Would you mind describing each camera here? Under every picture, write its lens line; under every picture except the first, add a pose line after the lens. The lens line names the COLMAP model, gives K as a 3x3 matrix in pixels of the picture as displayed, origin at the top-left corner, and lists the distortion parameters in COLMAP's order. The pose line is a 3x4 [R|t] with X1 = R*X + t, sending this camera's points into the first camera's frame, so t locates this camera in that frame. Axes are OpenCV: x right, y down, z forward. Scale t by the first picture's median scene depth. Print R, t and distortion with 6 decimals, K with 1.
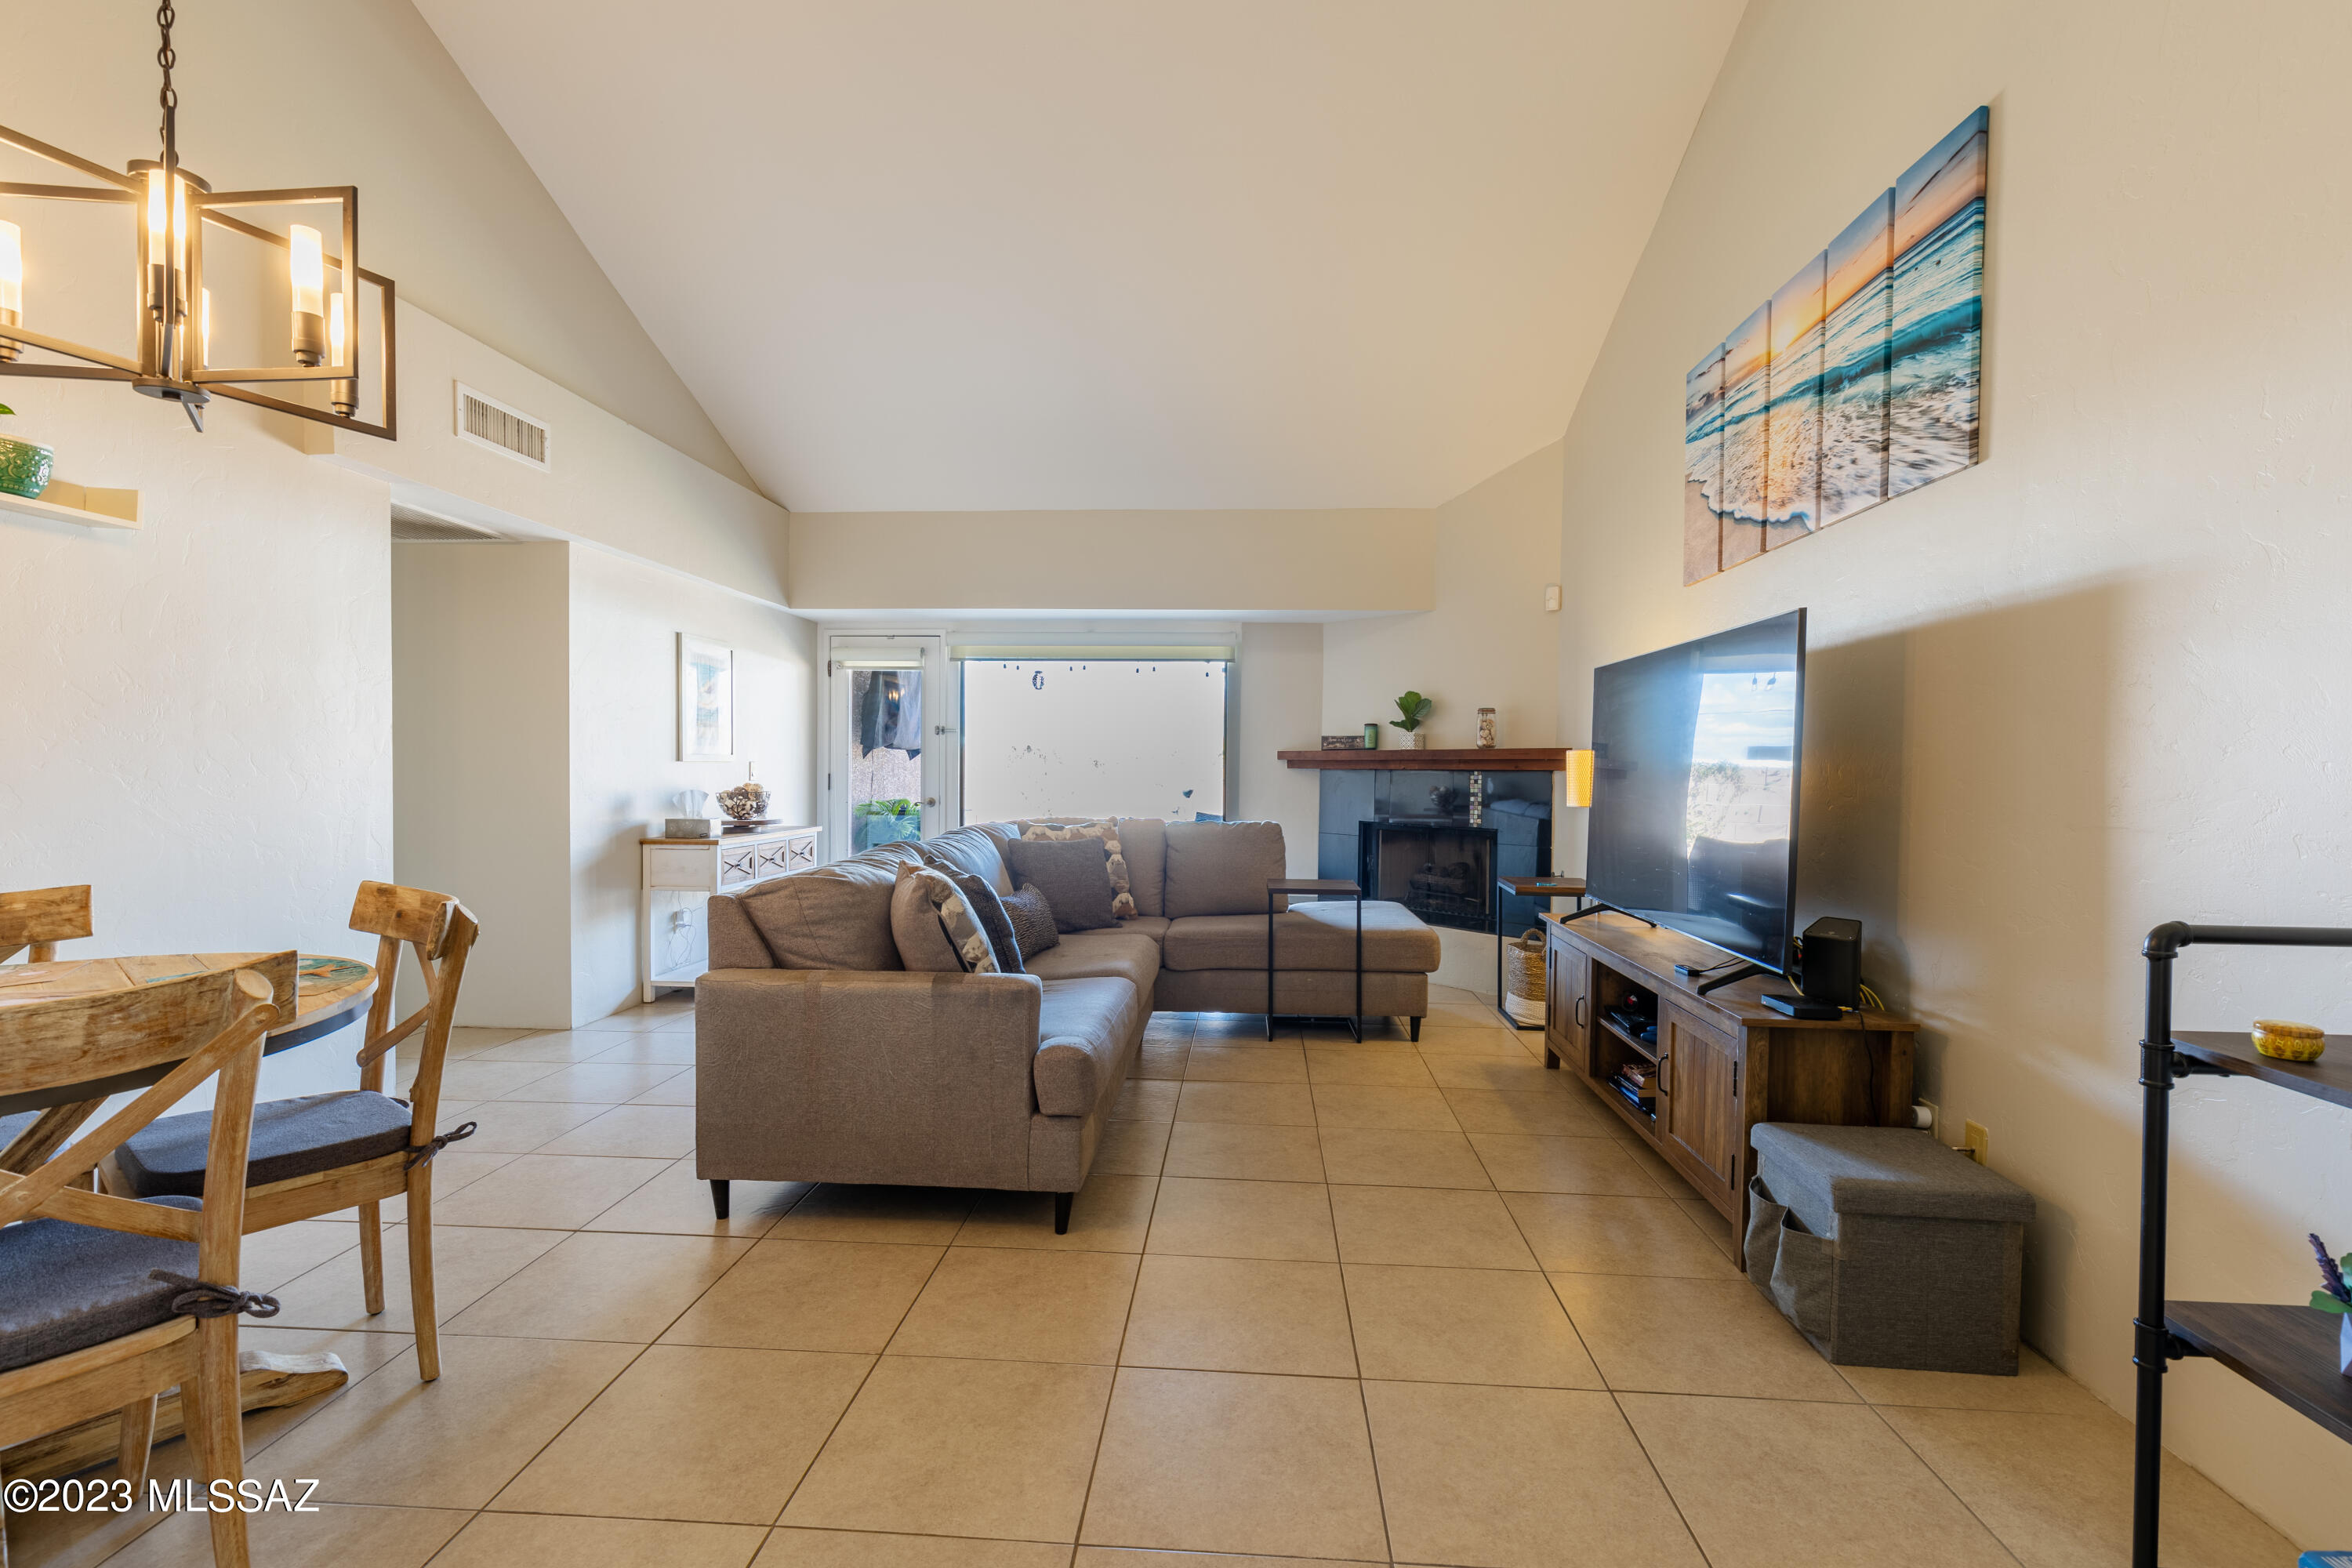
lens RADIAL K [[1061.3, 0, 1184.6], [0, 1061.3, 785.8], [0, 0, 1]] dist [0.007067, 0.000112]
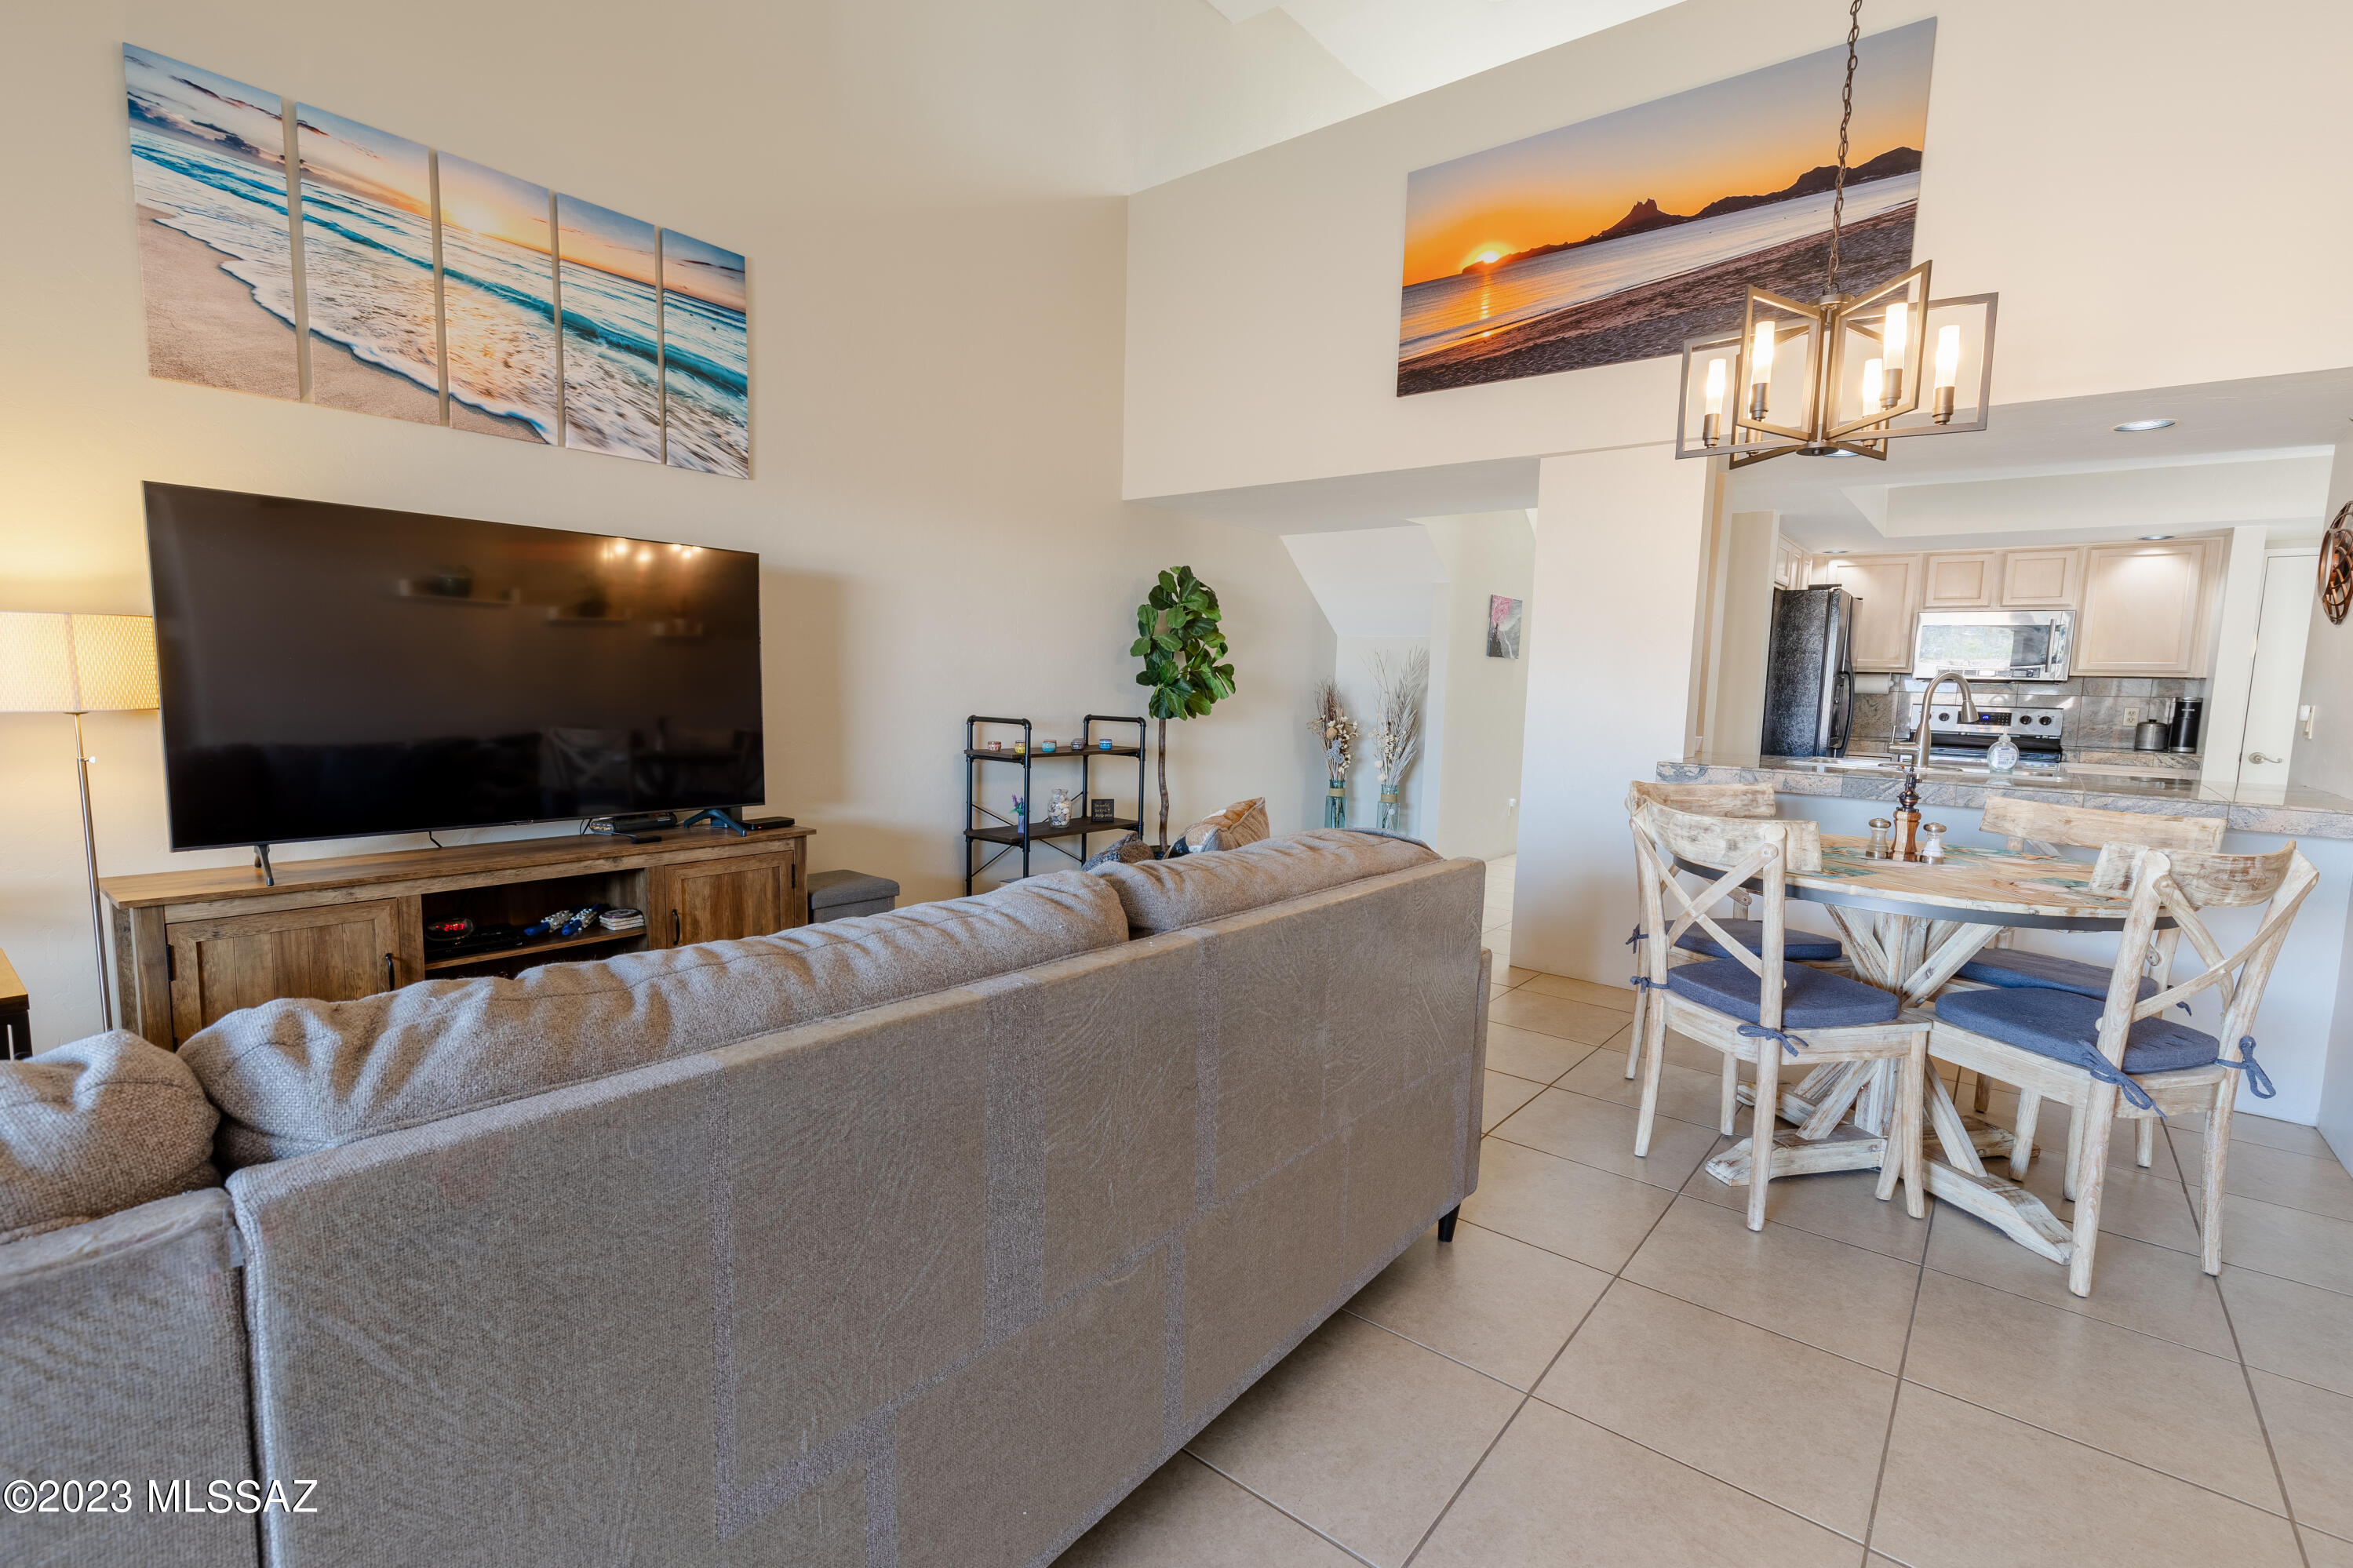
lens RADIAL K [[1061.6, 0, 1185.3], [0, 1061.6, 789.0], [0, 0, 1]] dist [0.007067, 0.000112]
pose [[-0.822639, -0.090072, 0.561384, -0.455345], [-0.023109, 0.991853, 0.125275, -0.025835], [-0.568094, 0.090083, -0.818019, 1.148702]]
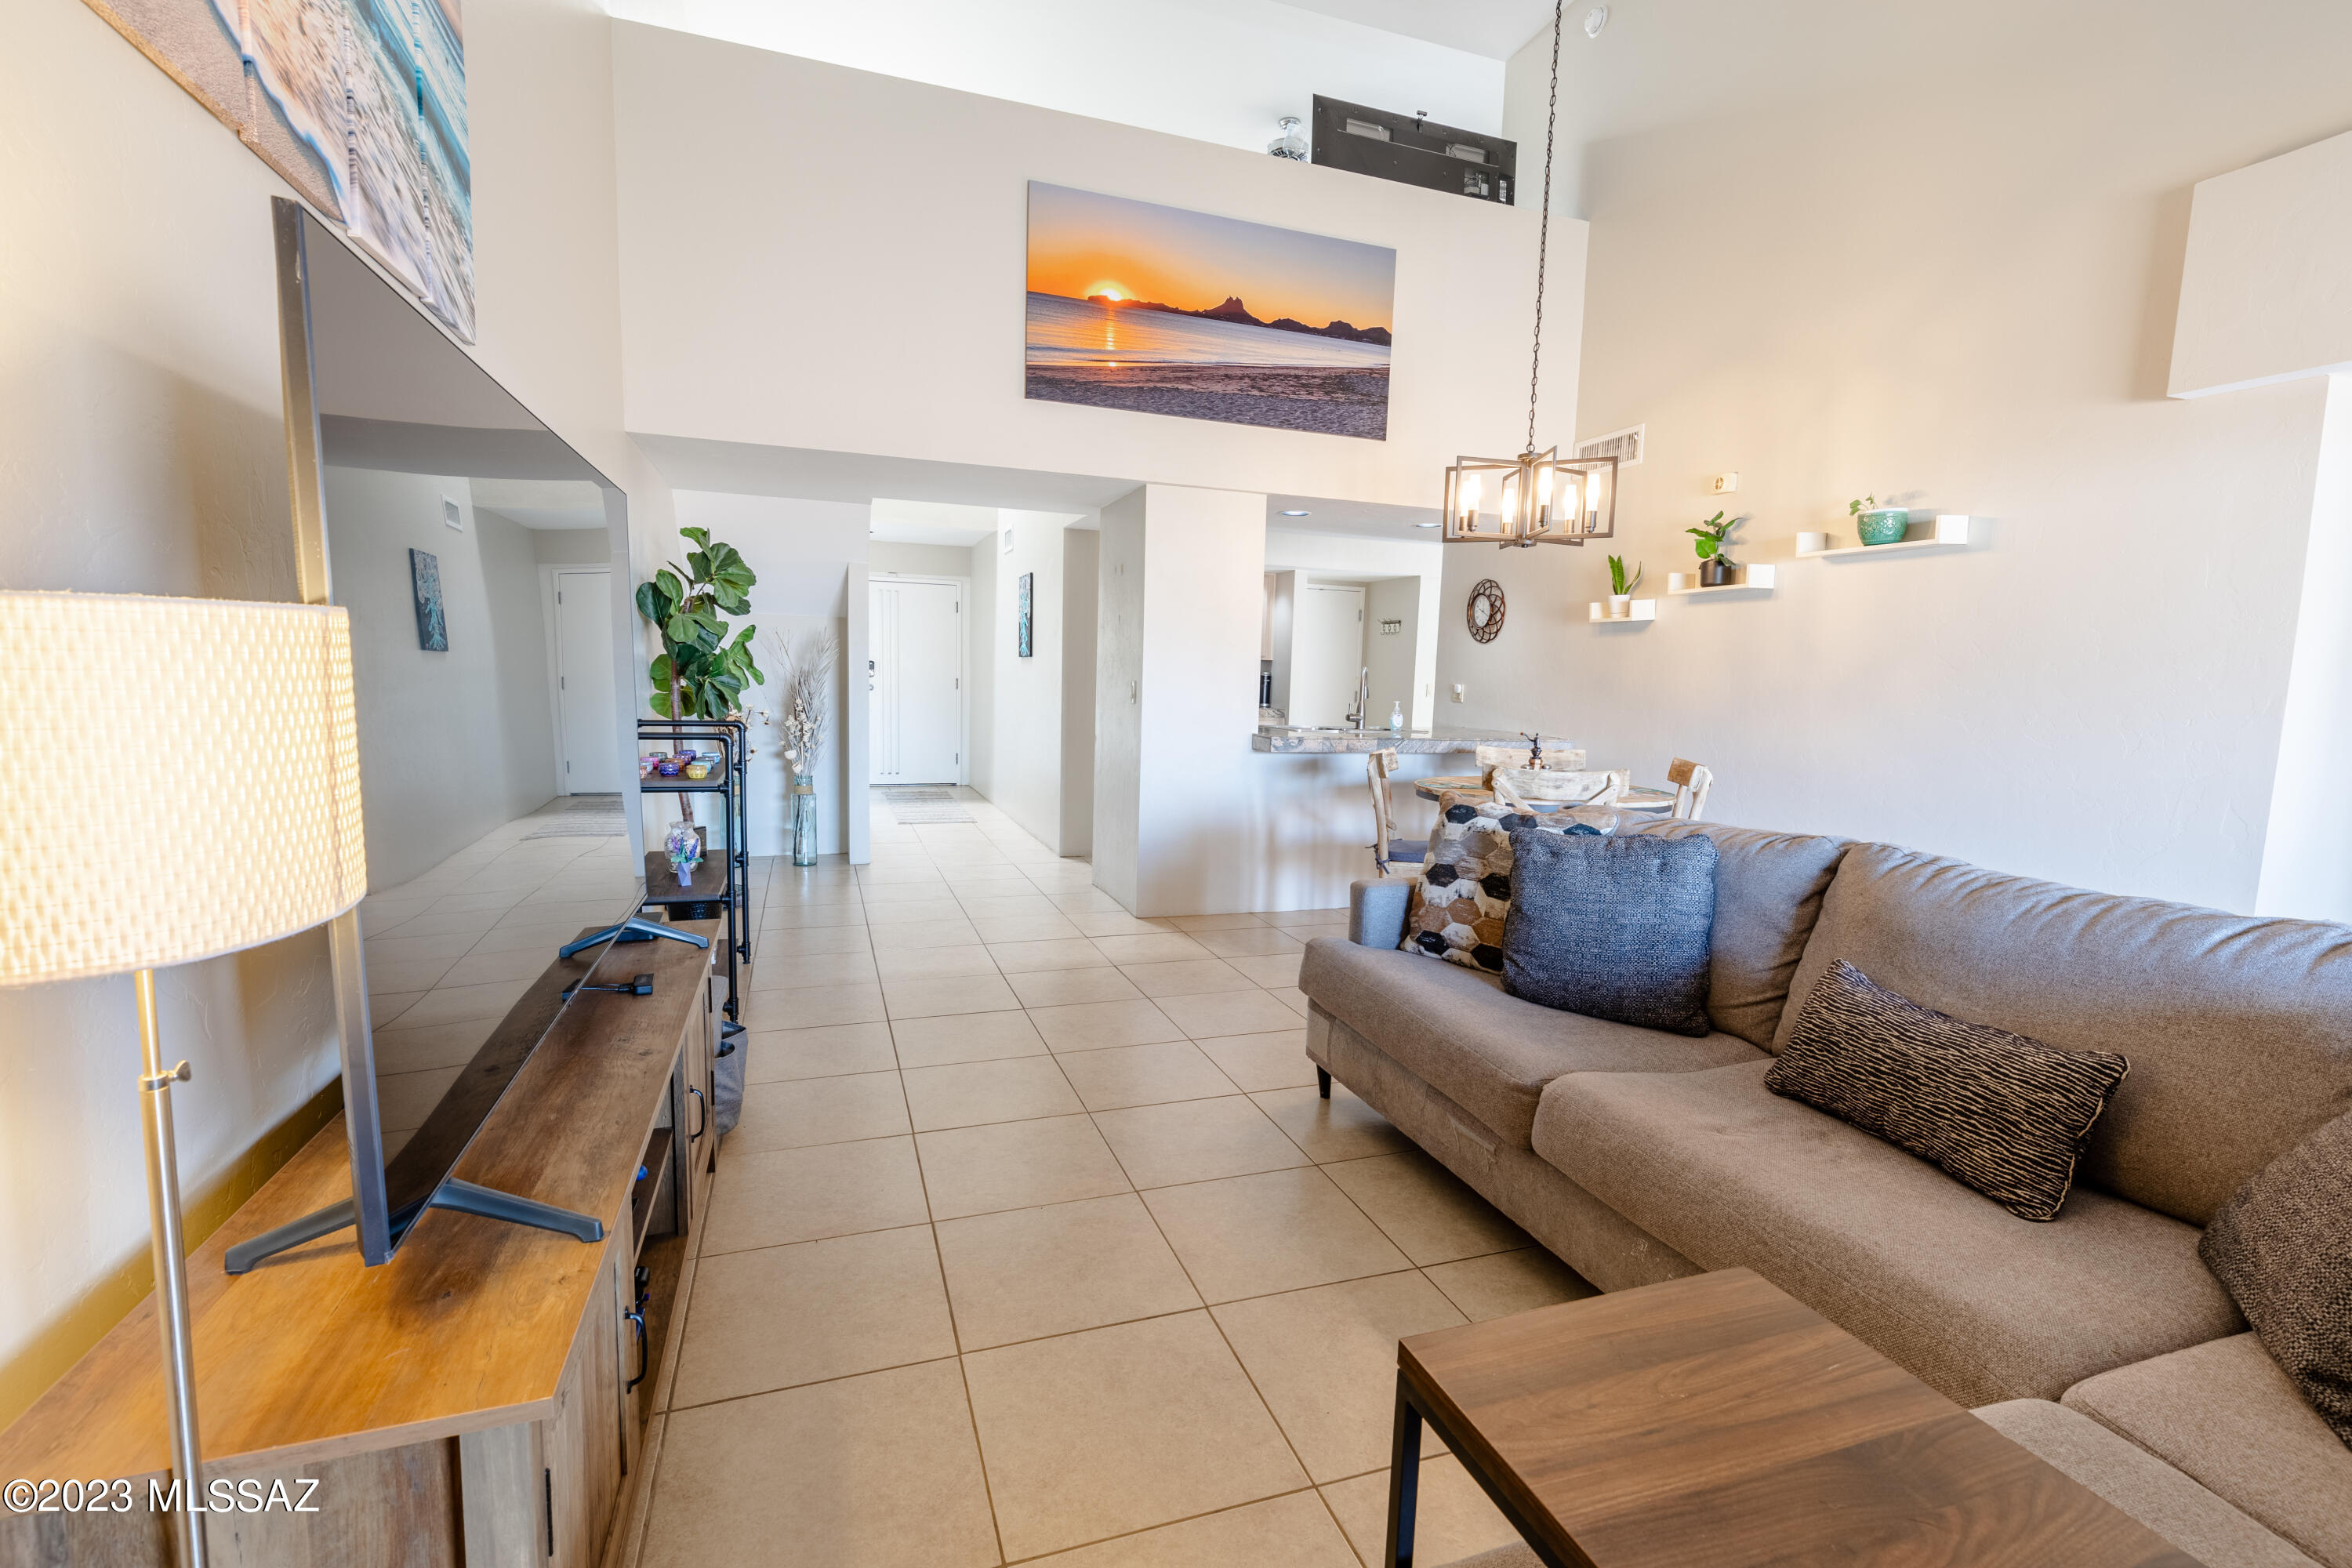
lens RADIAL K [[1061.3, 0, 1189.1], [0, 1061.3, 788.5], [0, 0, 1]] dist [0.007067, 0.000112]
pose [[-0.916202, 0.009301, -0.400609, 0.307397], [-0.045265, 0.990930, 0.126529, -0.035131], [0.398152, 0.134059, -0.907471, 1.237535]]
